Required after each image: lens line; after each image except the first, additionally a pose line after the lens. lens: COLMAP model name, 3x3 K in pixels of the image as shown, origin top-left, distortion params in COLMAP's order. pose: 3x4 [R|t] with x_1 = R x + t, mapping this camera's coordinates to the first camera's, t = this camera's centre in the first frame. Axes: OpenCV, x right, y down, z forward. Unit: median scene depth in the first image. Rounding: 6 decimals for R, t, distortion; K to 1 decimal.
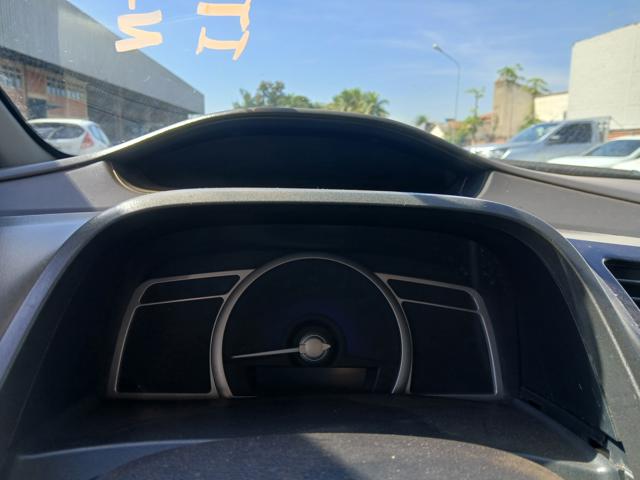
lens RADIAL K [[507.2, 0, 333.7], [0, 507.2, 254.1], [0, 0, 1]] dist [-0.001513, -0.058226]
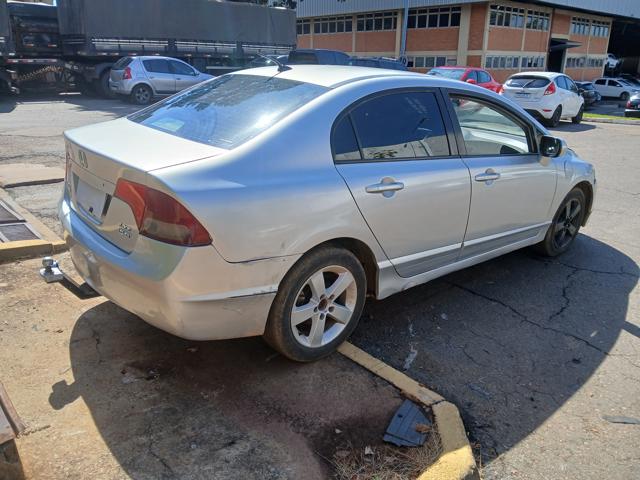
lens RADIAL K [[501.8, 0, 323.0], [0, 501.8, 232.9], [0, 0, 1]] dist [0.005794, -0.054486]
pose [[0.573805, 0.243418, -0.781982, 0.088787], [-0.170948, 0.969376, 0.176312, 0.005980], [0.800953, 0.032510, 0.597845, -0.083831]]
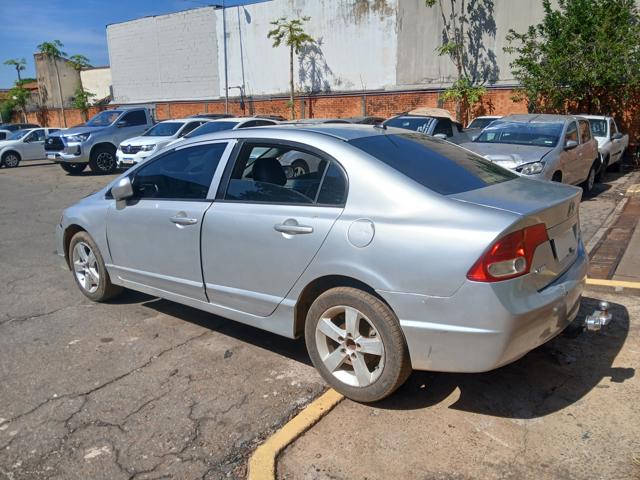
lens RADIAL K [[501.8, 0, 323.0], [0, 501.8, 232.9], [0, 0, 1]] dist [0.005794, -0.054486]
pose [[0.684512, -0.209169, 0.698349, -0.057918], [0.183289, 0.976561, 0.112843, 0.002353], [-0.705584, 0.050757, 0.706806, -0.095783]]
